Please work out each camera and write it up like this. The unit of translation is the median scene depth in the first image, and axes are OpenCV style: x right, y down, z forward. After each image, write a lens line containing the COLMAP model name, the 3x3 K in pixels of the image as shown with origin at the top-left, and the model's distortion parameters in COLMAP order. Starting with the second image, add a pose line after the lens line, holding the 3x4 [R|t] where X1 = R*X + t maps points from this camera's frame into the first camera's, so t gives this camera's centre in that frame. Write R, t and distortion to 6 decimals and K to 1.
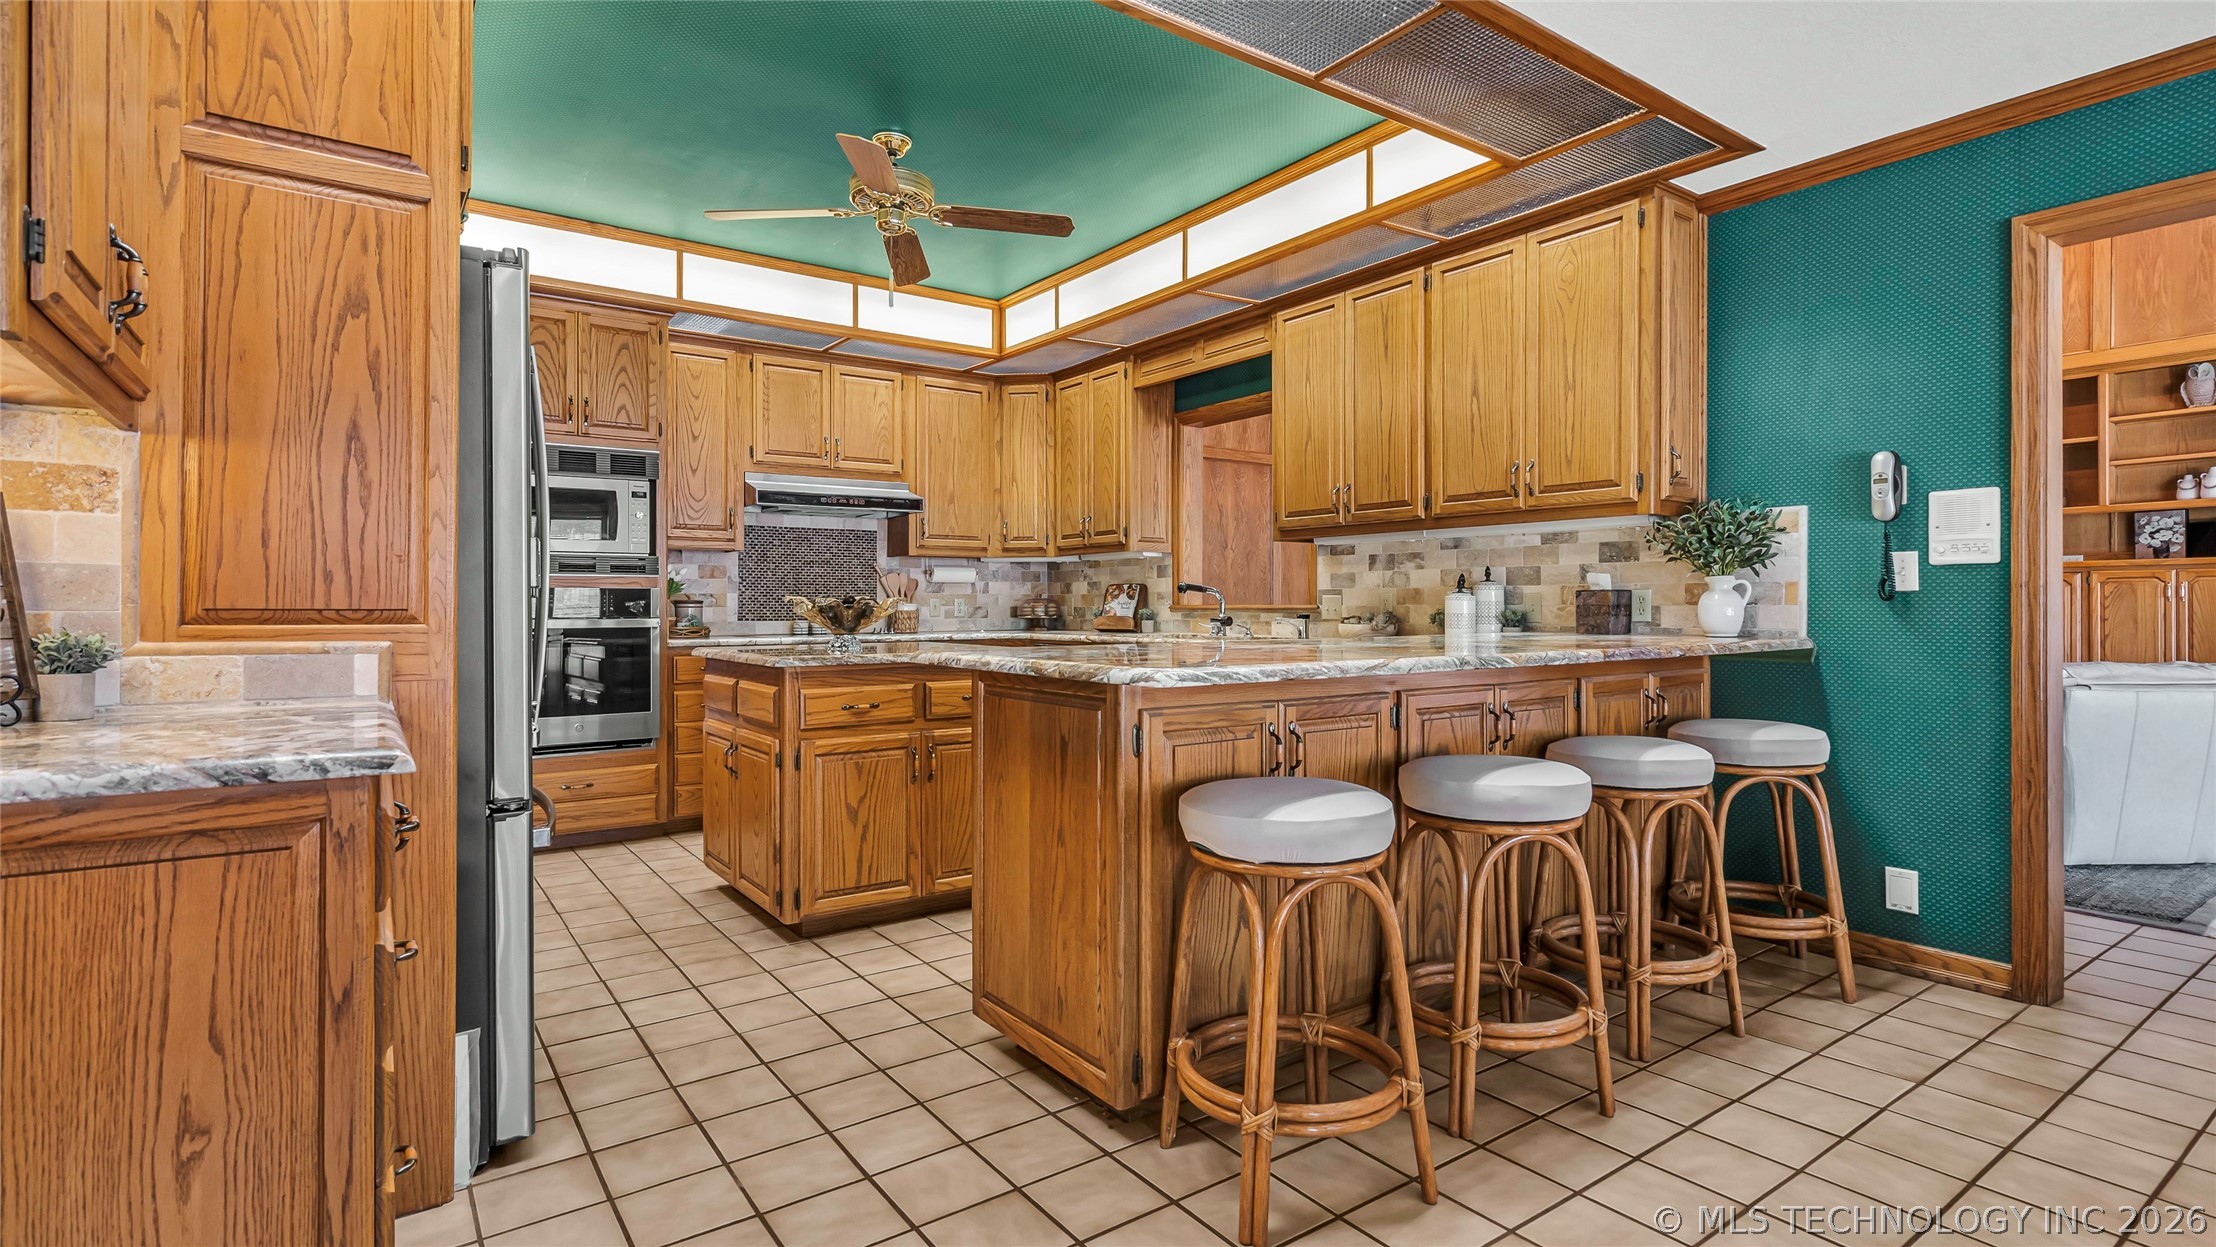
lens RADIAL K [[1073.3, 0, 1096.9], [0, 1073.3, 627.8], [0, 0, 1]] dist [0.003933, 0.001044]
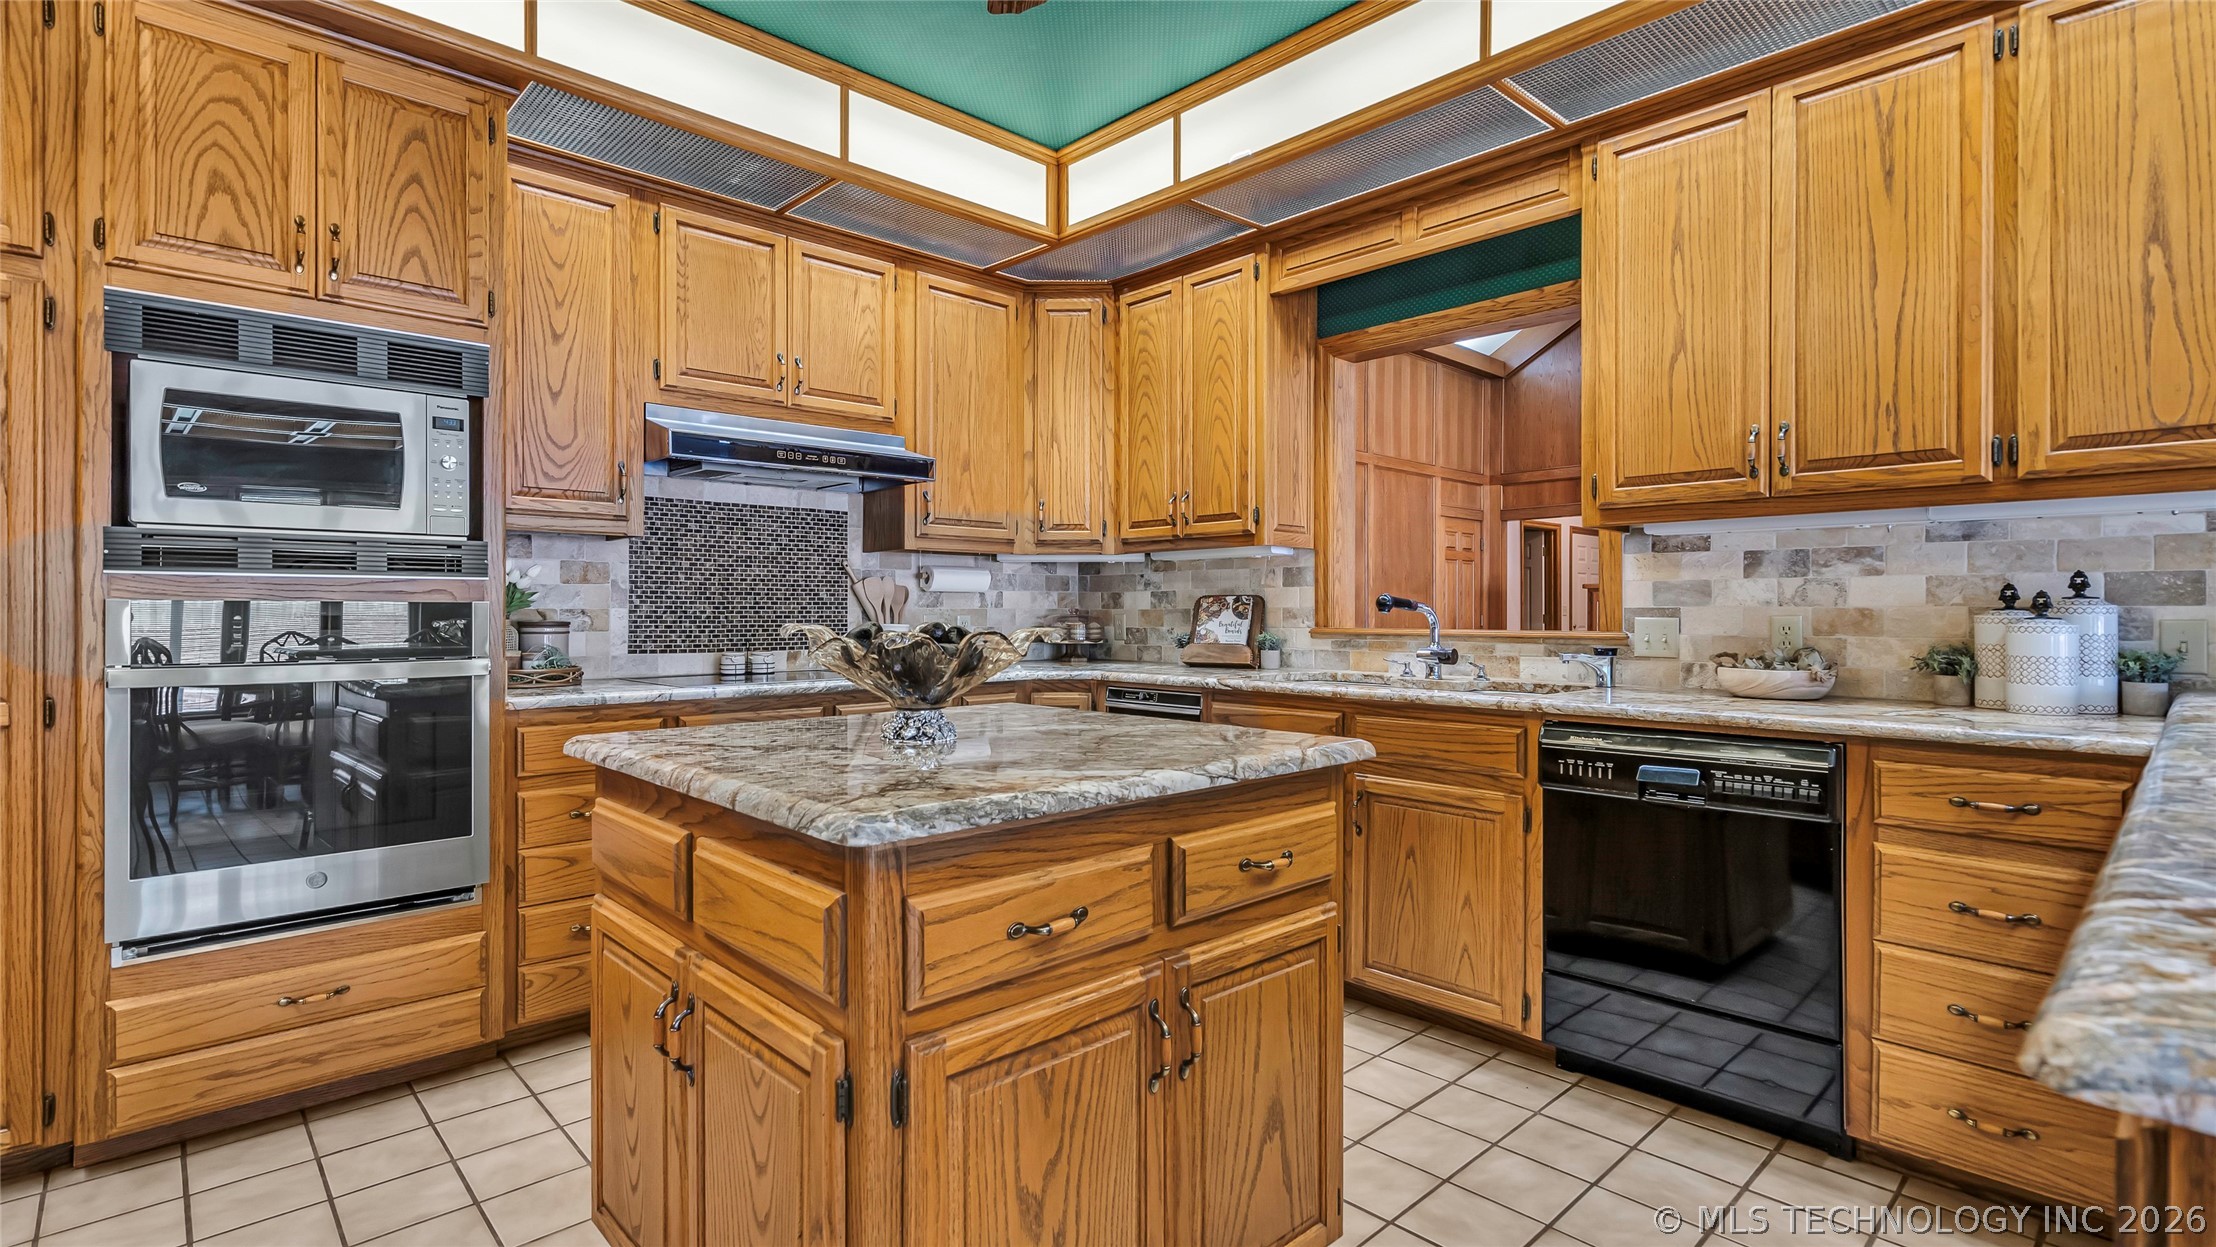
lens RADIAL K [[1073.3, 0, 1102.8], [0, 1073.3, 631.1], [0, 0, 1]] dist [0.003933, 0.001044]
pose [[0.991490, 0.000040, 0.130182, -0.178728], [0.000385, 0.999995, -0.003238, -0.020955], [-0.130181, 0.003260, 0.991485, 0.440829]]
